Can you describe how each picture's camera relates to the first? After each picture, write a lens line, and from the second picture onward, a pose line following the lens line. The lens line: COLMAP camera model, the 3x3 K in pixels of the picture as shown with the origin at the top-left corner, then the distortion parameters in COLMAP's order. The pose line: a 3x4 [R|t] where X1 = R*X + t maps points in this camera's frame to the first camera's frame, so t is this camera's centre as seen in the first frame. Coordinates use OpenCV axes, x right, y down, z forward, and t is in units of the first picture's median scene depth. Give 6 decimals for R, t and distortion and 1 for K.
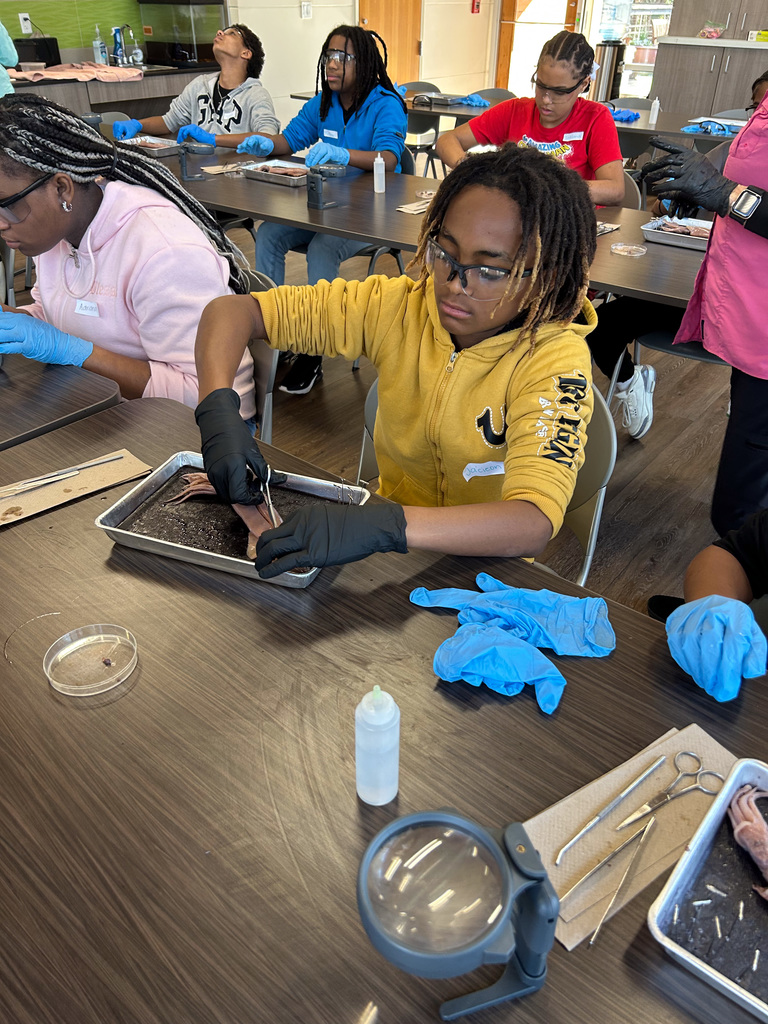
lens RADIAL K [[772.7, 0, 385.7], [0, 772.7, 511.1], [0, 0, 1]] dist [0.035546, -0.052608]
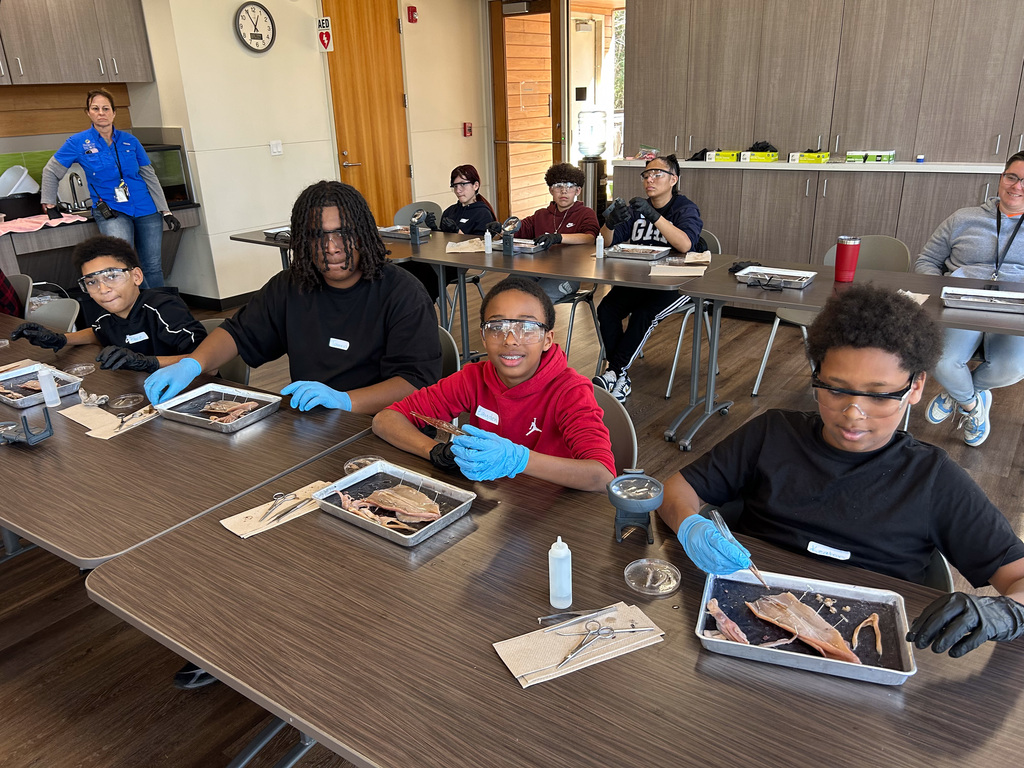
lens RADIAL K [[772.7, 0, 518.0], [0, 772.7, 379.9], [0, 0, 1]] dist [0.035546, -0.052608]
pose [[0.997787, -0.056388, 0.035246, 0.177721], [0.063110, 0.970012, -0.234721, -0.108478], [-0.020954, 0.236426, 0.971423, 0.097276]]
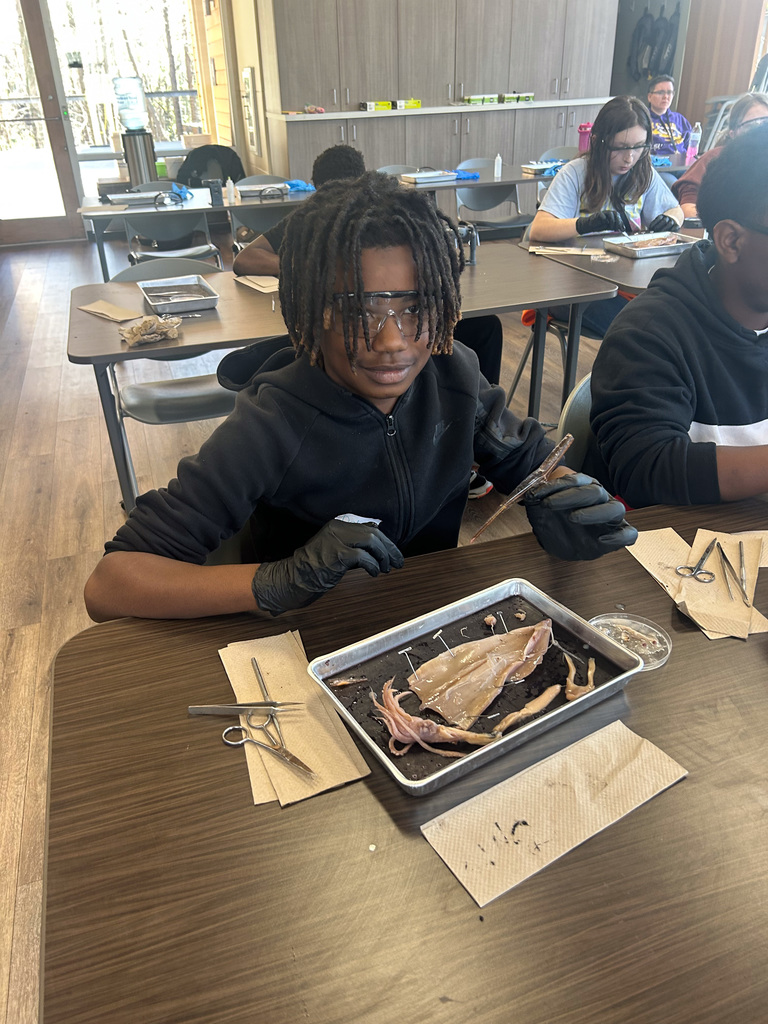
lens RADIAL K [[772.7, 0, 379.7], [0, 772.7, 516.7], [0, 0, 1]] dist [0.035546, -0.052608]
pose [[0.542649, -0.437158, 0.717234, -0.564983], [0.496445, 0.855710, 0.145956, -0.234626], [-0.677550, 0.276864, 0.681375, 0.343977]]
